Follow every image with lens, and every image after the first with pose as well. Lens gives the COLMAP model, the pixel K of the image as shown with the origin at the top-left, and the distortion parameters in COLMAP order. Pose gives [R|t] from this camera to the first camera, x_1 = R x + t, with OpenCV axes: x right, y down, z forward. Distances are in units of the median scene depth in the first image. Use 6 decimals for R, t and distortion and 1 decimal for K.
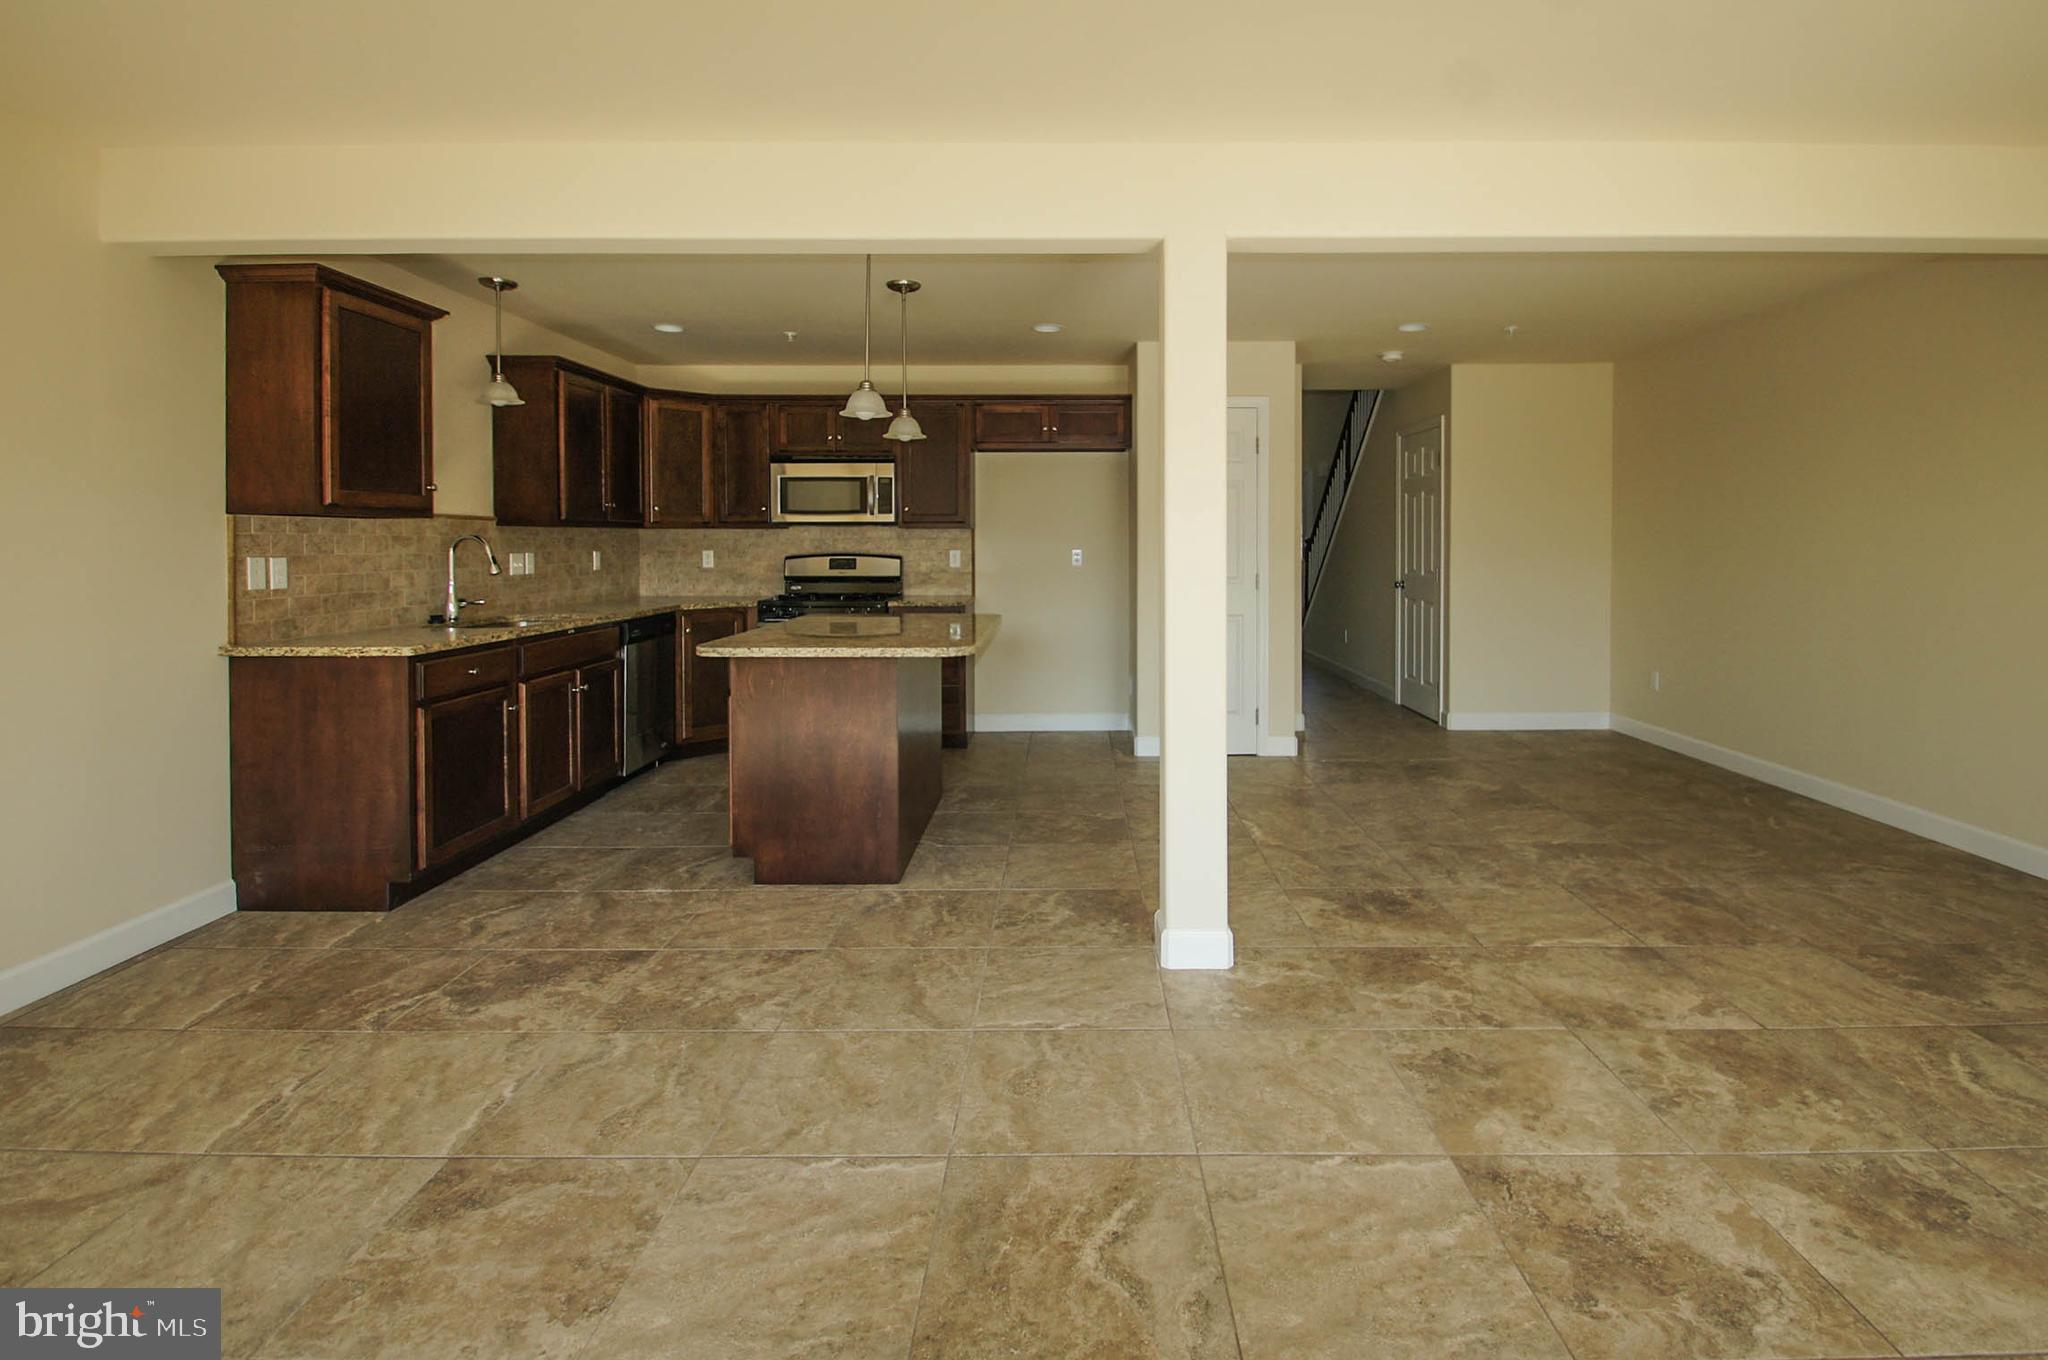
lens RADIAL K [[960.7, 0, 1077.1], [0, 960.7, 556.8], [0, 0, 1]] dist [0.009099, -0.011543]
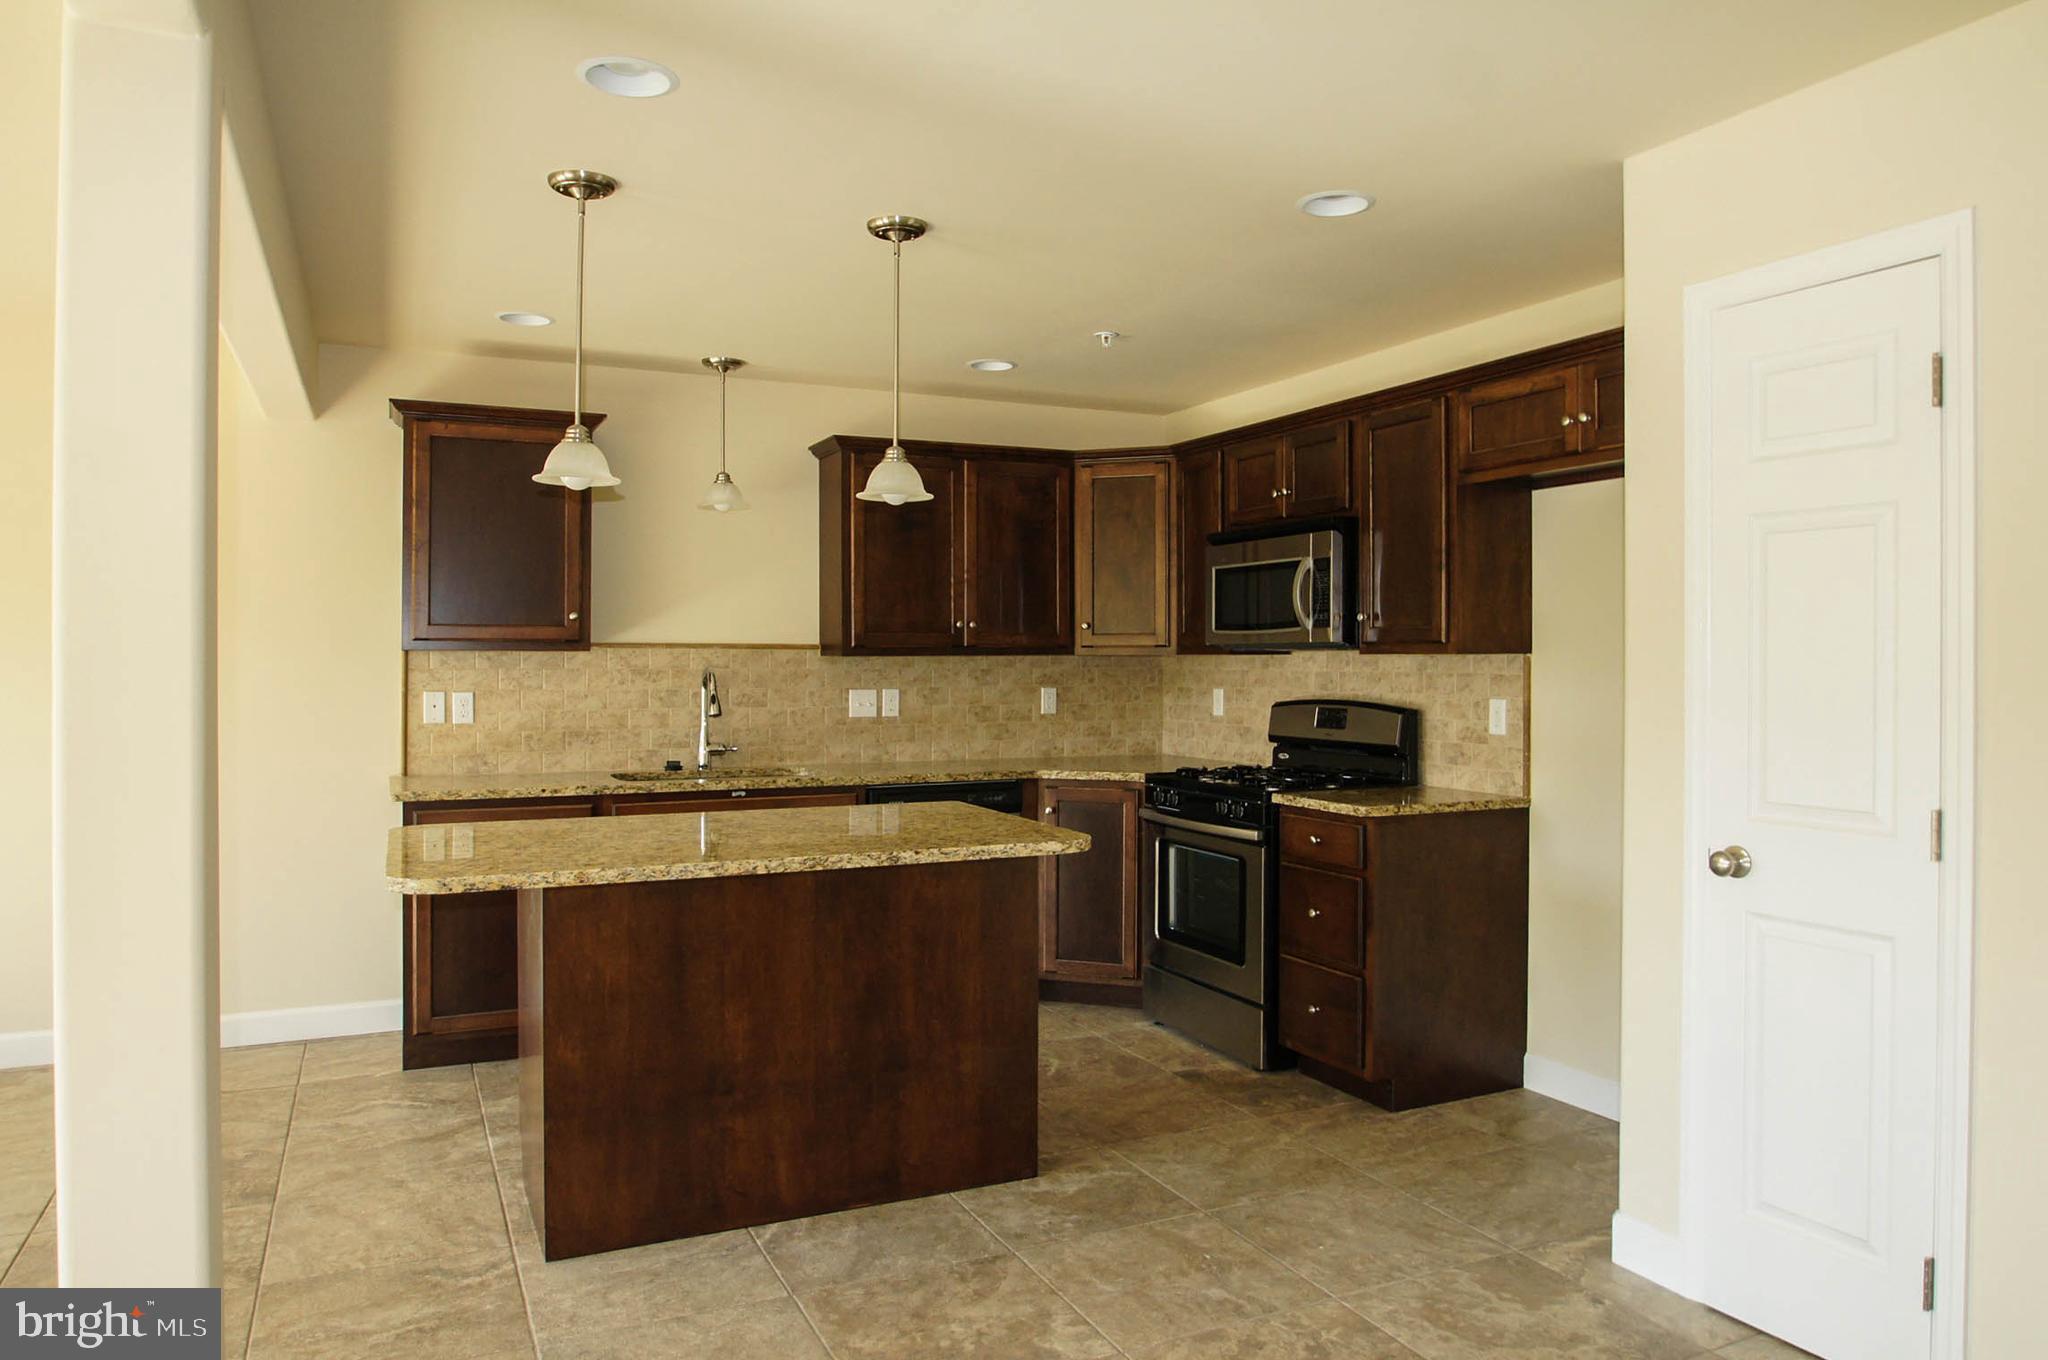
lens RADIAL K [[1389.8, 0, 1068.9], [0, 1389.8, 668.2], [0, 0, 1]] dist [-0.033989, 0.000682]
pose [[0.434492, 0.007853, -0.900641, 0.666308], [-0.016314, 0.999867, 0.000848, -0.032467], [0.900528, 0.014325, 0.434562, 0.847081]]
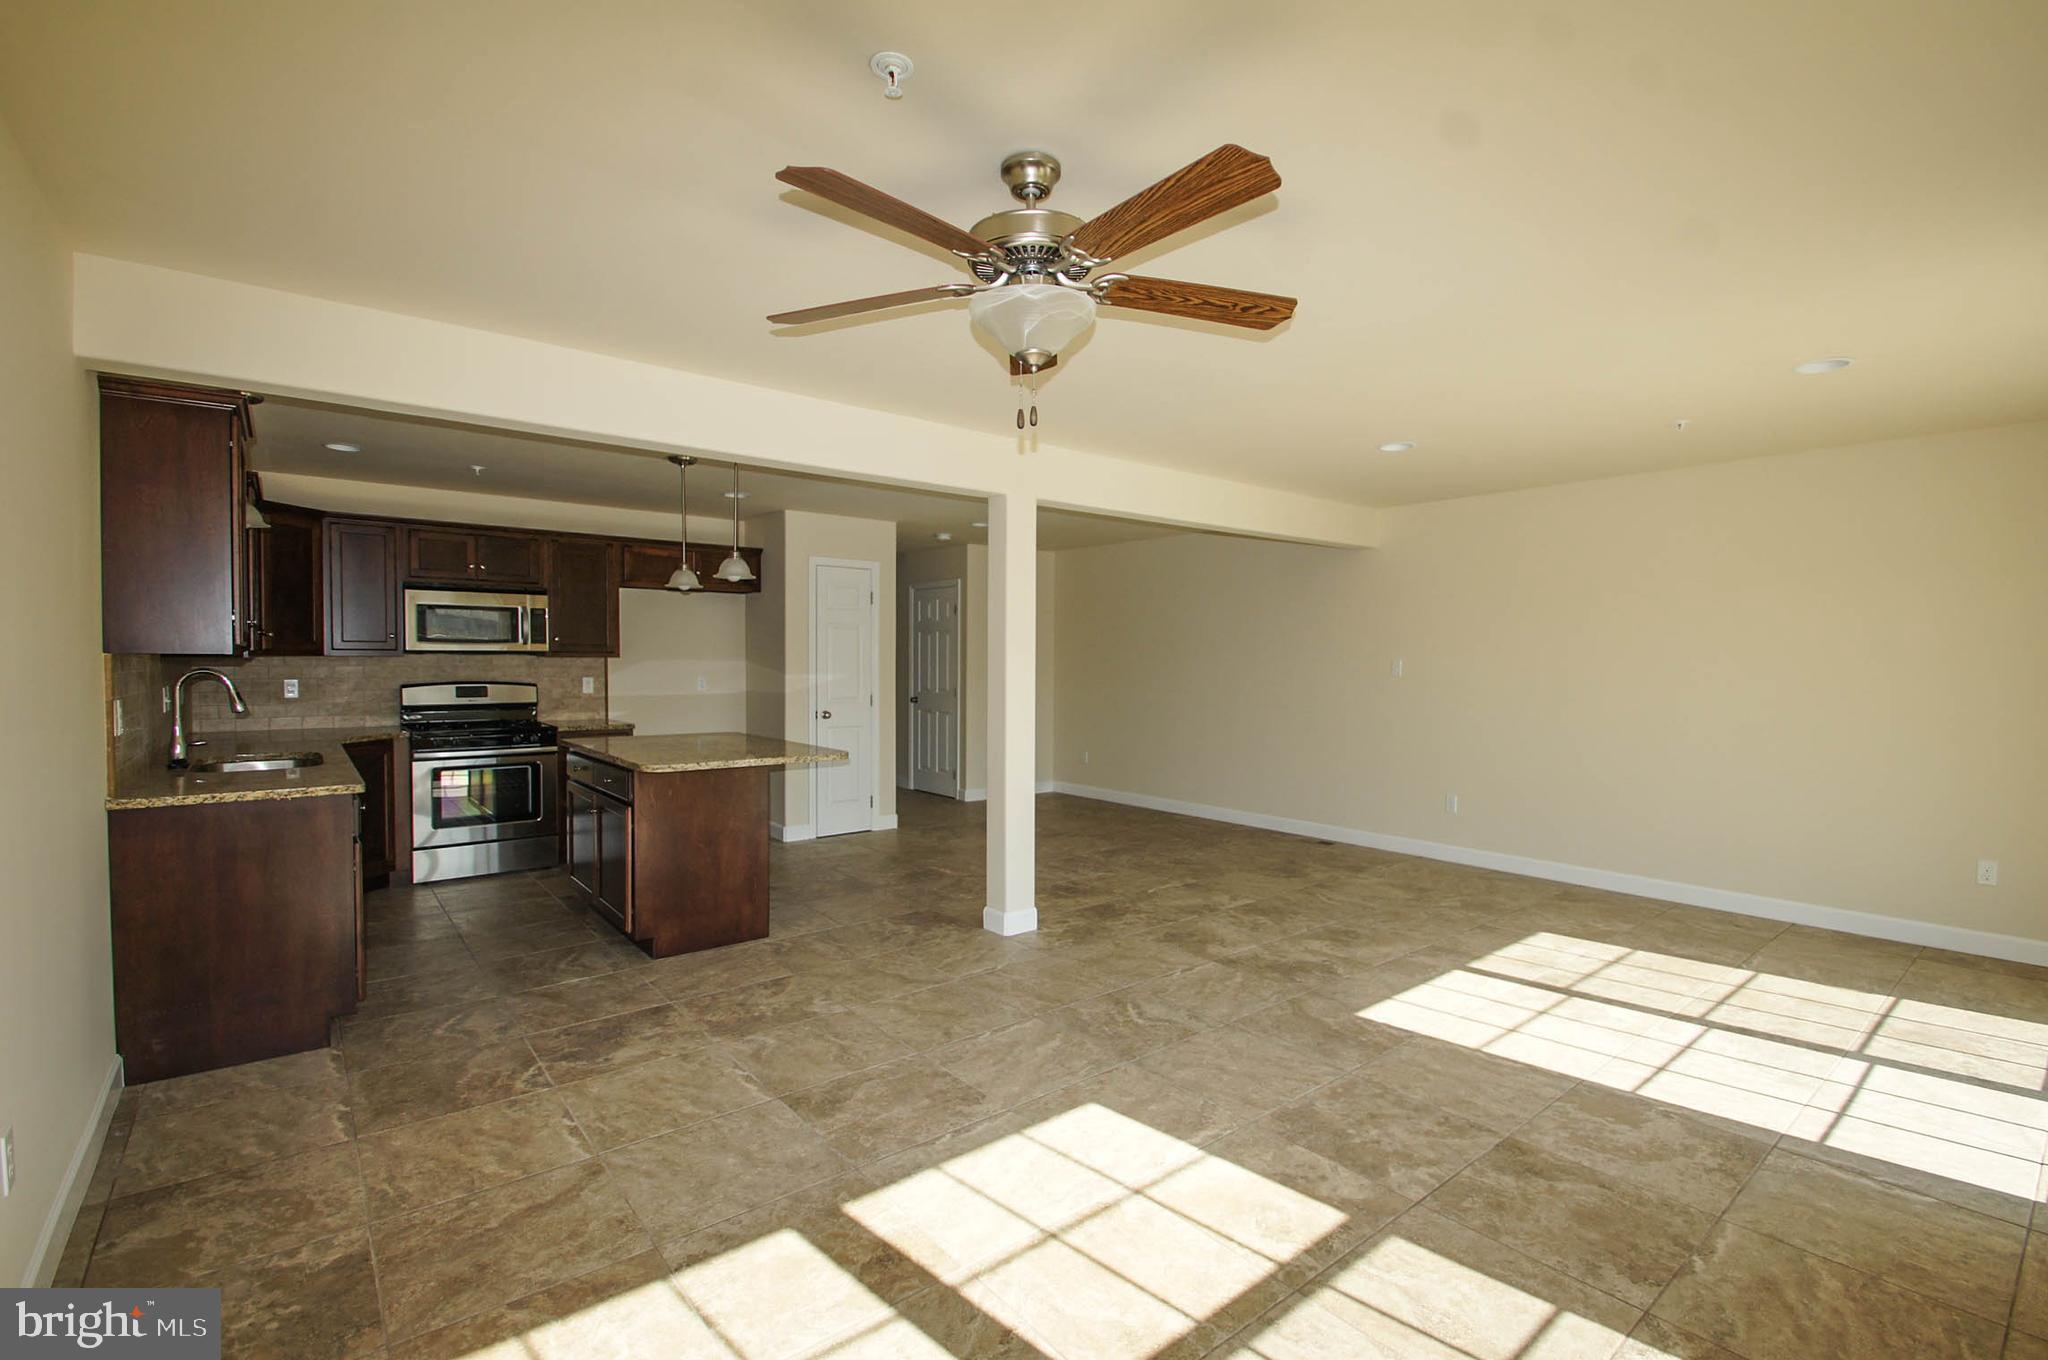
lens RADIAL K [[906.5, 0, 1055.3], [0, 906.5, 684.7], [0, 0, 1]] dist [-0.001019, -0.008350]
pose [[0.767160, -0.011234, 0.641357, -0.625190], [0.001712, 0.999879, 0.015466, -0.022227], [-0.641453, -0.010767, 0.767086, -0.184471]]
